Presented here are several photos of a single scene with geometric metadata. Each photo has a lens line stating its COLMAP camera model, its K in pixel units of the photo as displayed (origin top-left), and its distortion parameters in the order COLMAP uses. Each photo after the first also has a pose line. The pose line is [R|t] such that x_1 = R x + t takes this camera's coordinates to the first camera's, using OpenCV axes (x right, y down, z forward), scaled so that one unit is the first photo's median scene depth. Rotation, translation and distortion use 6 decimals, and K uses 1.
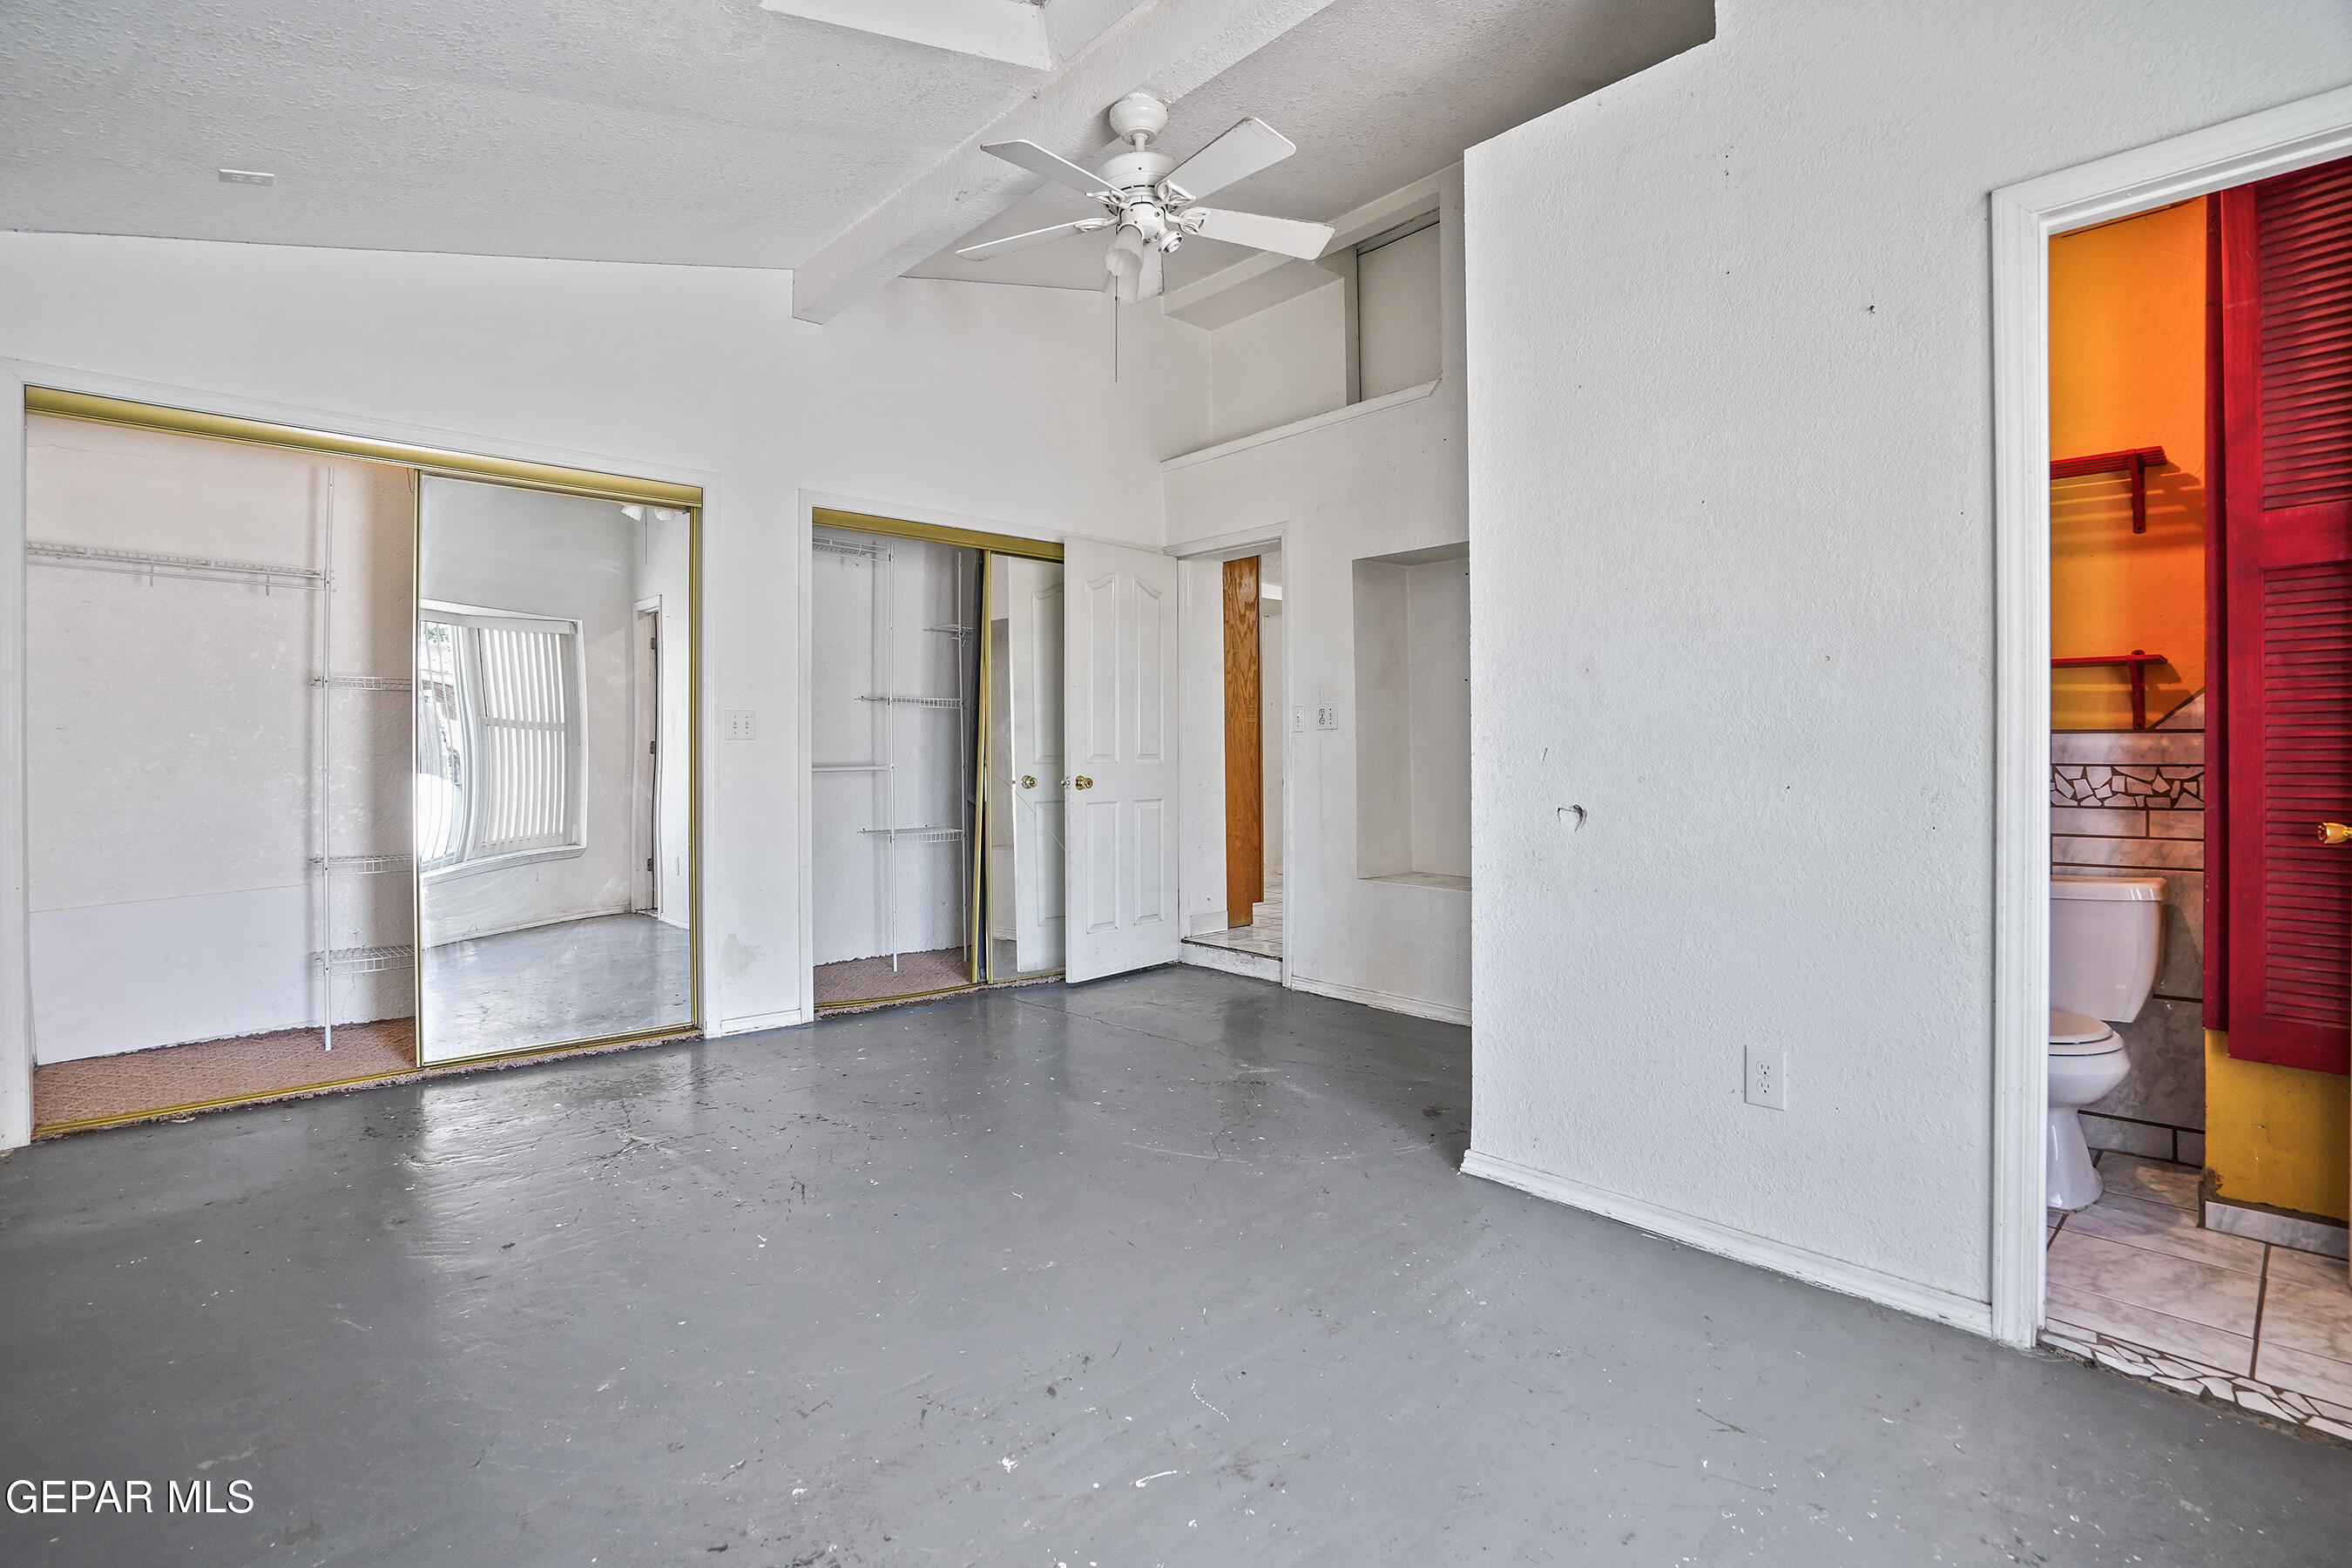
lens RADIAL K [[1094.3, 0, 1171.0], [0, 1094.3, 746.8], [0, 0, 1]] dist [-0.020860, 0.000824]
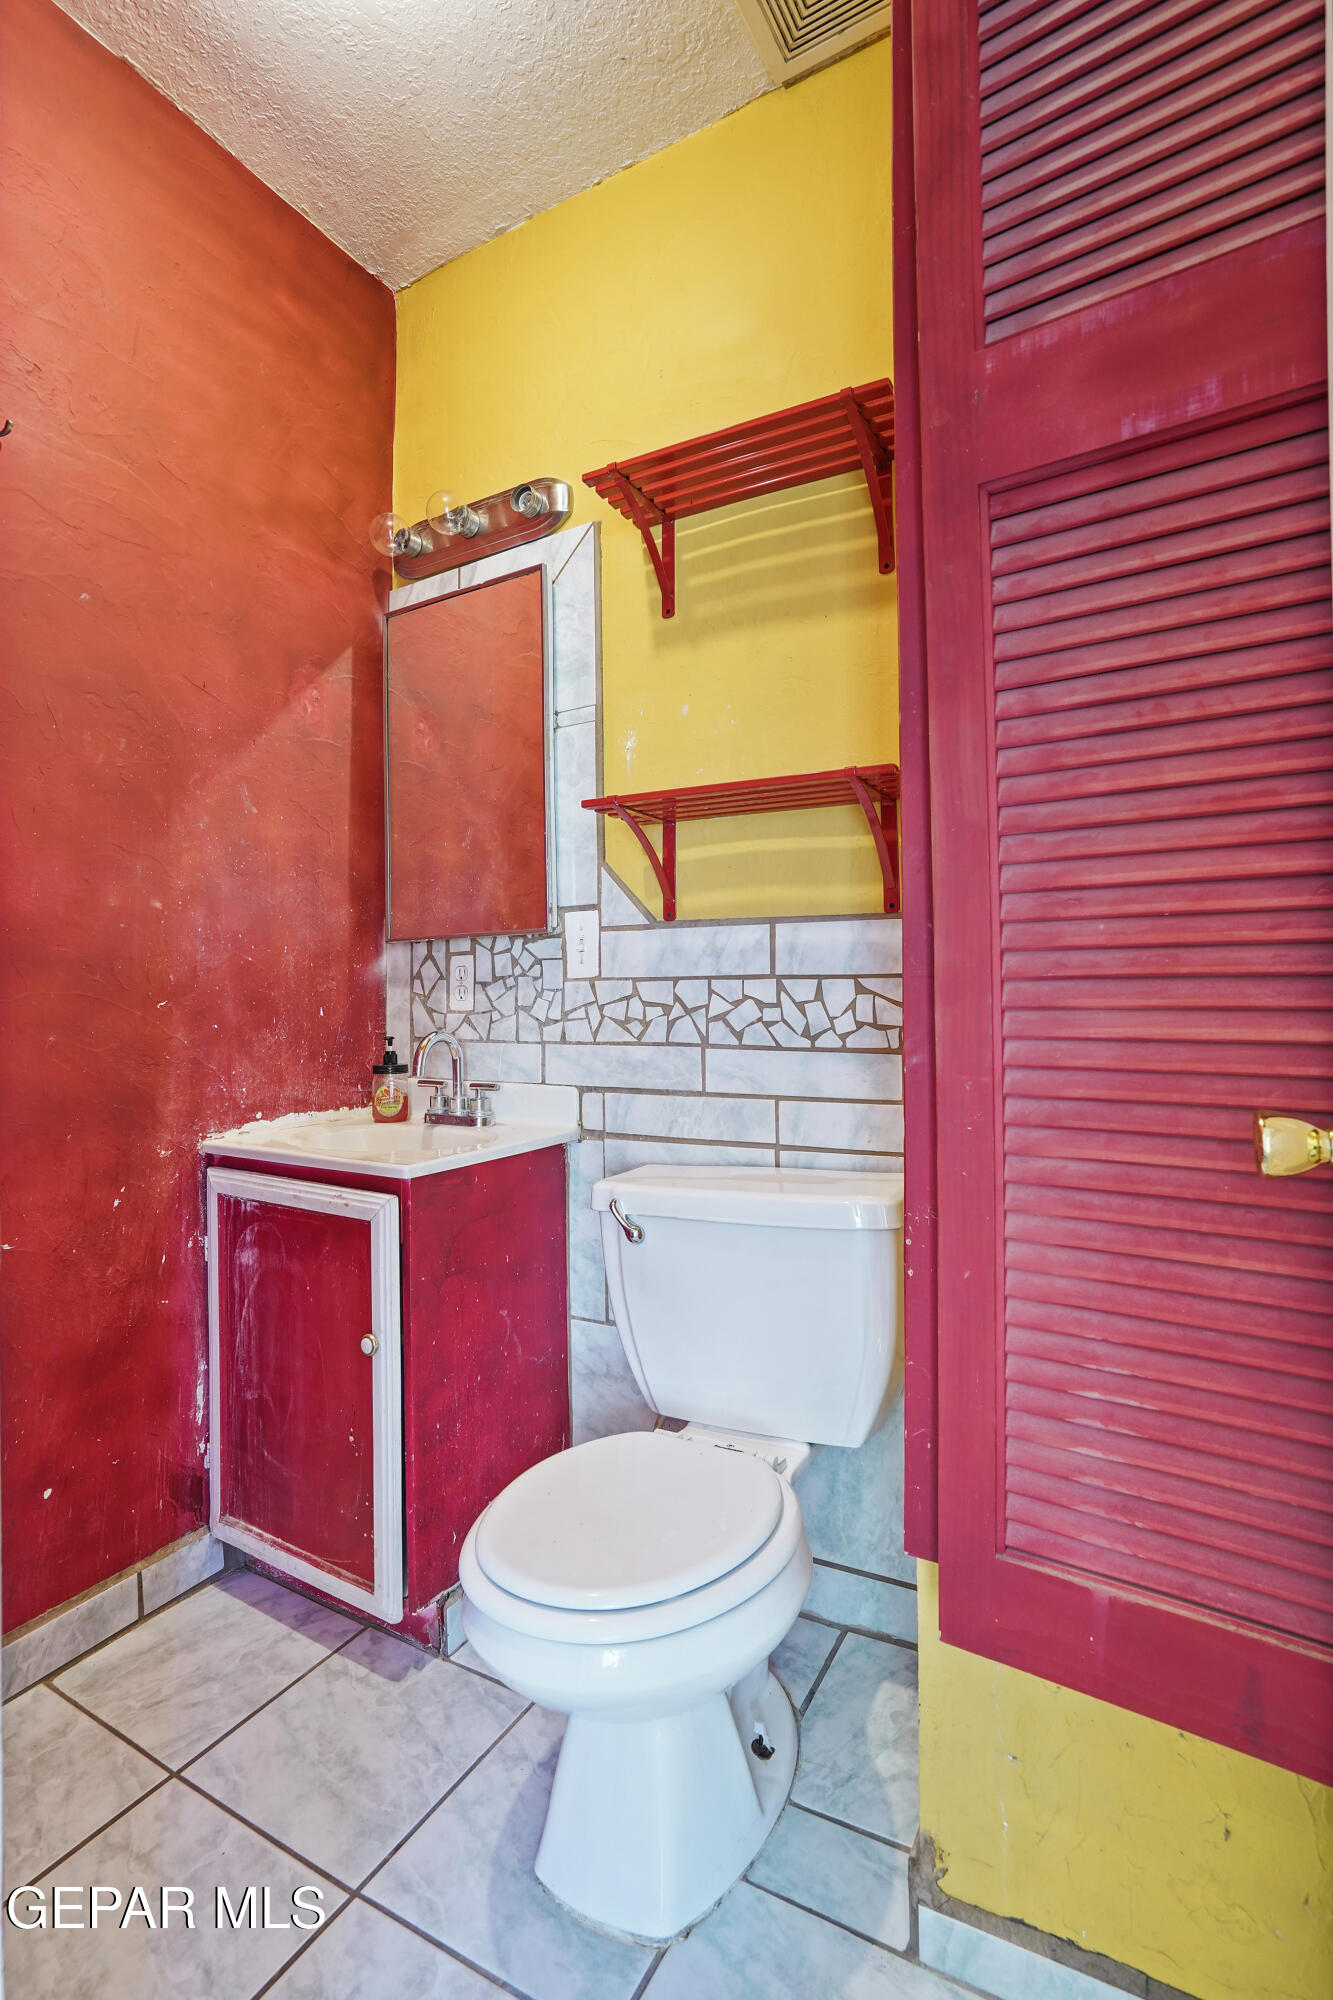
lens RADIAL K [[936.6, 0, 667.4], [0, 936.6, 987.8], [0, 0, 1]] dist [-0.053516, 0.018785]
pose [[0.955264, -0.010346, 0.295573, 0.631395], [0.009193, 0.999944, 0.005293, 0.019661], [-0.295611, -0.002339, 0.955305, 0.553760]]
